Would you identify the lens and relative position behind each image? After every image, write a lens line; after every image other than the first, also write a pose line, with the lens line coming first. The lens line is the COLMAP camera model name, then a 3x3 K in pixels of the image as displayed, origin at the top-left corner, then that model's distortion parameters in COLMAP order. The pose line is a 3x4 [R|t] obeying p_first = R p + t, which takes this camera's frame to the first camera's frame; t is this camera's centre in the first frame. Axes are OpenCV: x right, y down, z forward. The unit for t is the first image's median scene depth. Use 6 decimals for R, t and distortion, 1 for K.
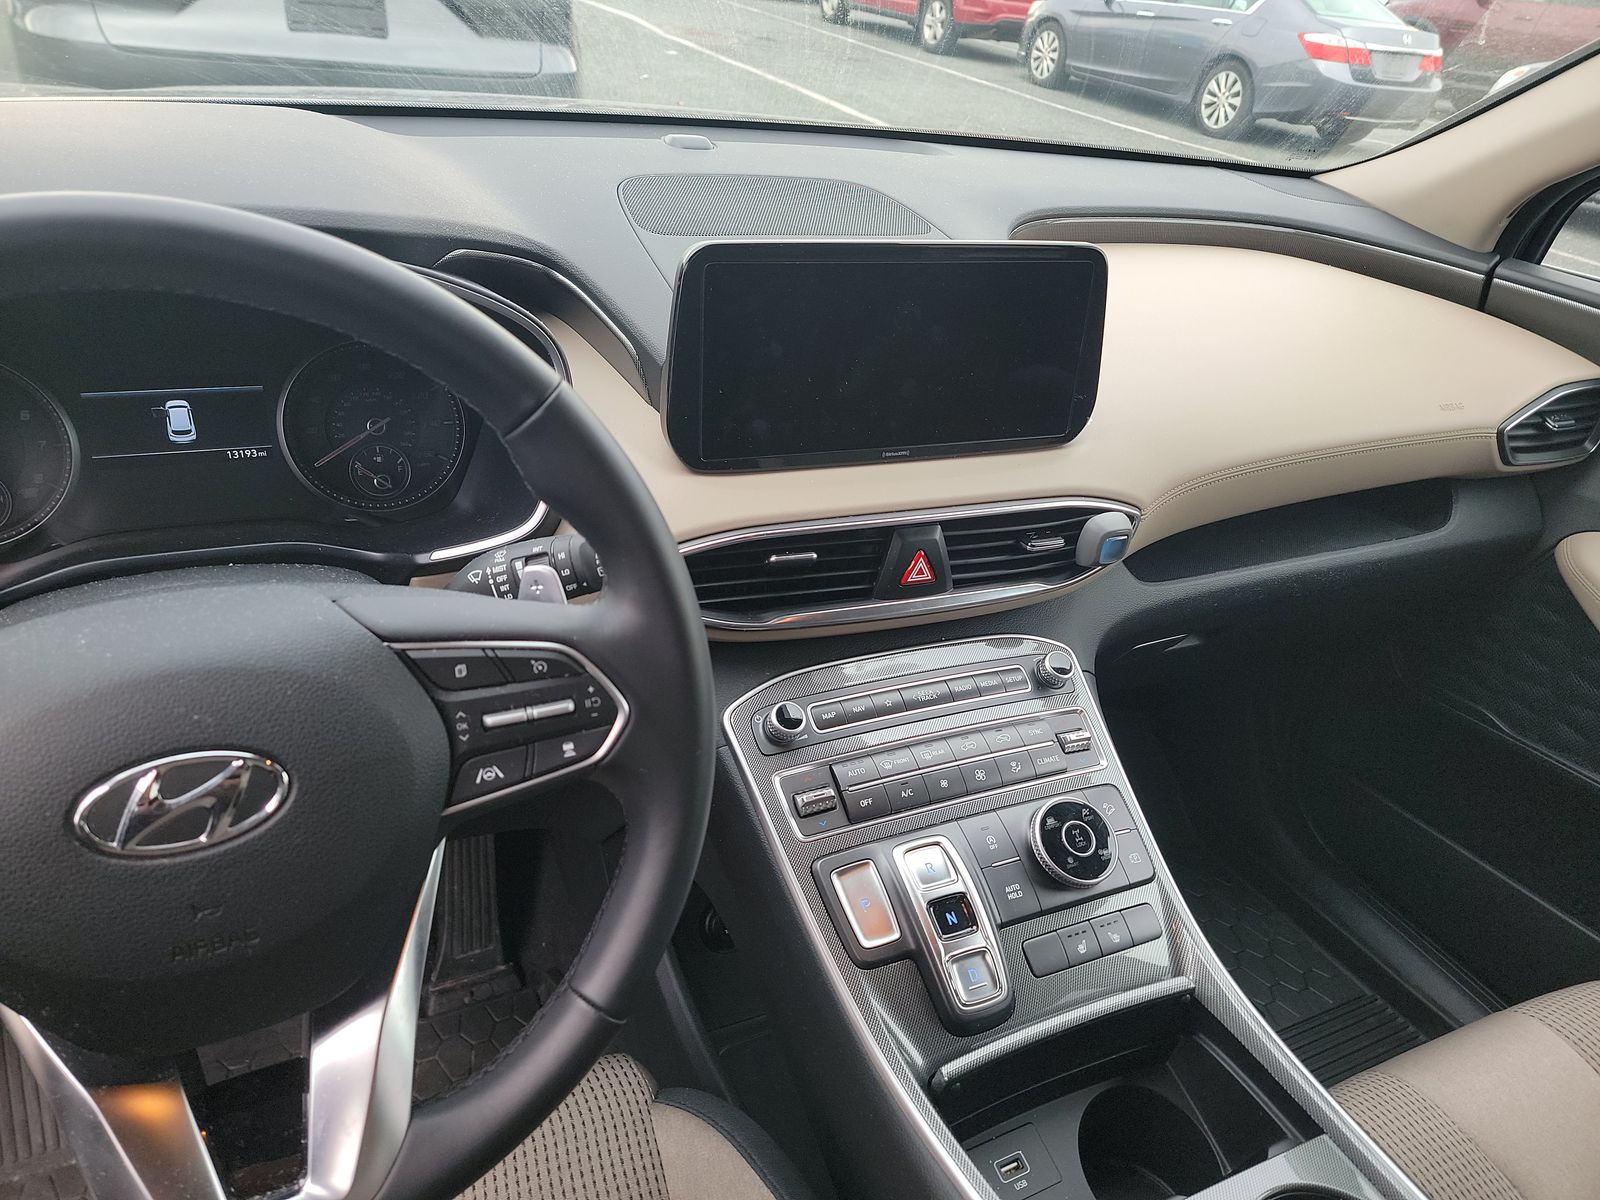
lens RADIAL K [[1129.4, 0, 792.0], [0, 1129.4, 607.4], [0, 0, 1]] dist [0.060344, -0.053864]
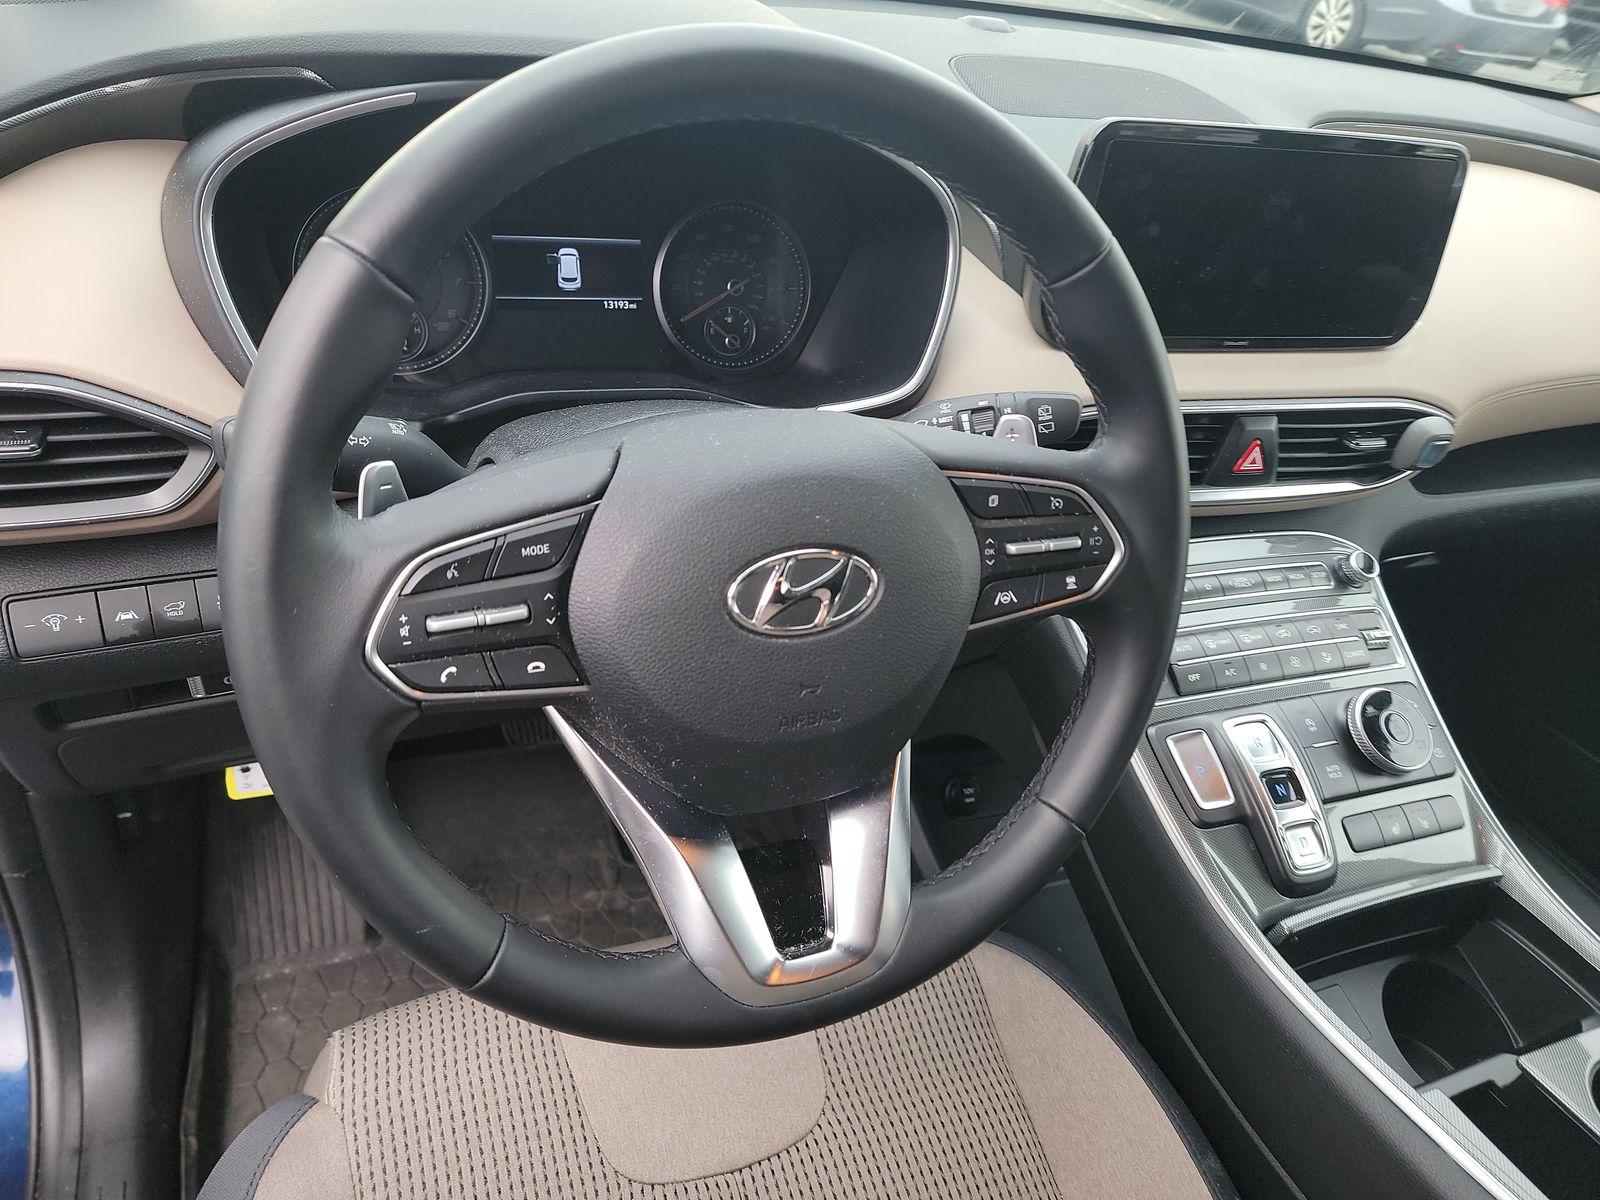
lens RADIAL K [[1129.4, 0, 804.4], [0, 1129.4, 589.8], [0, 0, 1]] dist [0.060344, -0.053864]
pose [[0.996413, 0.074537, -0.040078, -0.253333], [-0.071938, 0.995431, 0.062778, 0.051440], [0.044575, -0.059670, 0.997222, -0.057955]]
